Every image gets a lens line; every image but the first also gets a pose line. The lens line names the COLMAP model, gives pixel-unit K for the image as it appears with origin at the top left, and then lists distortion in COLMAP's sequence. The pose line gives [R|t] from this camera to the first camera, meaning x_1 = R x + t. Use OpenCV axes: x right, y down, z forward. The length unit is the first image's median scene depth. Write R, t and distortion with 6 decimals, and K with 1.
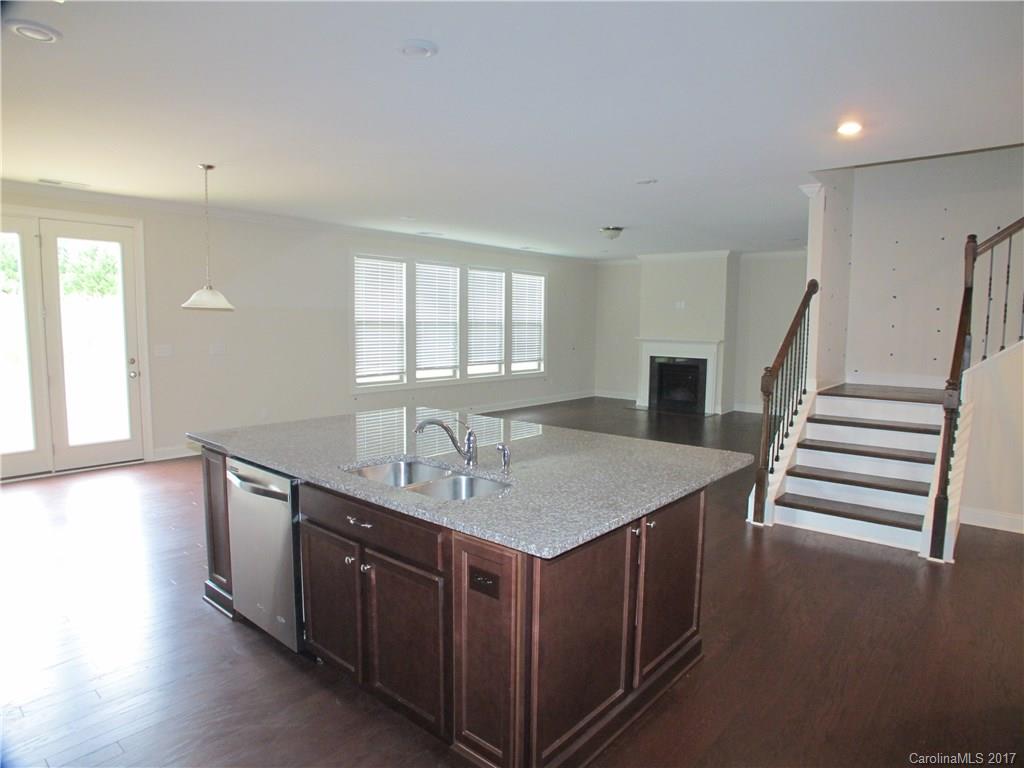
lens RADIAL K [[618.7, 0, 517.5], [0, 618.7, 383.1], [0, 0, 1]] dist [-0.113954, 0.051751]
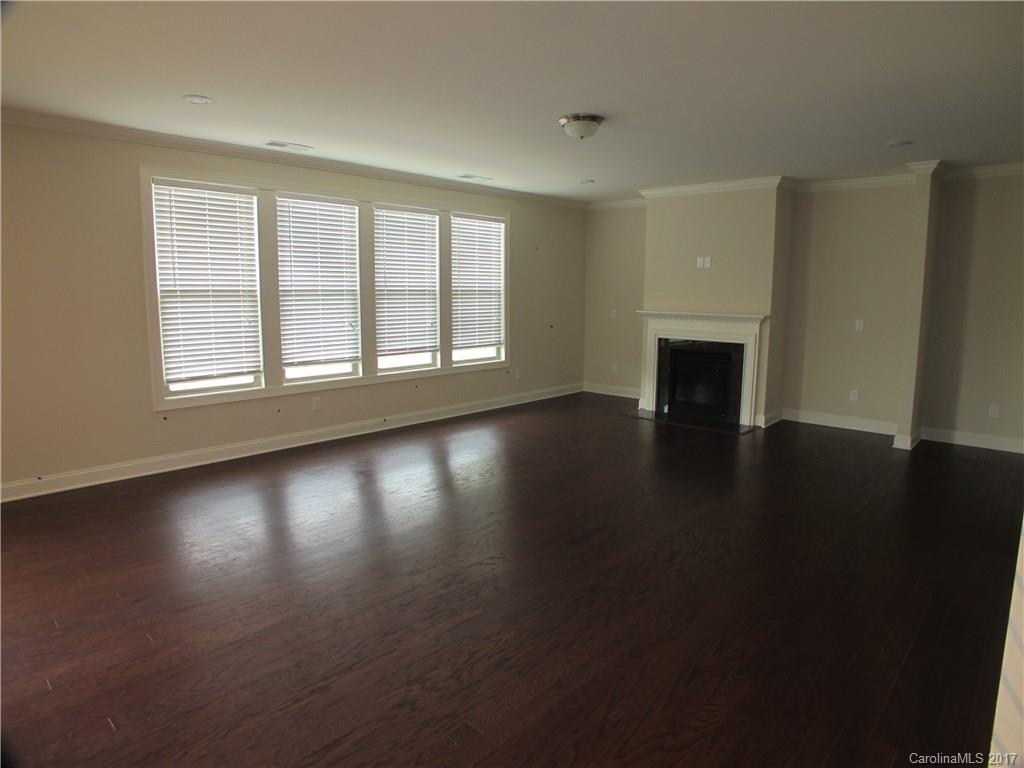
lens RADIAL K [[618.7, 0, 517.5], [0, 618.7, 383.1], [0, 0, 1]] dist [-0.113954, 0.051751]
pose [[0.999627, -0.002489, -0.027189, 0.084327], [0.003833, 0.998767, 0.049499, -0.030748], [0.027032, -0.049585, 0.998404, 0.338303]]
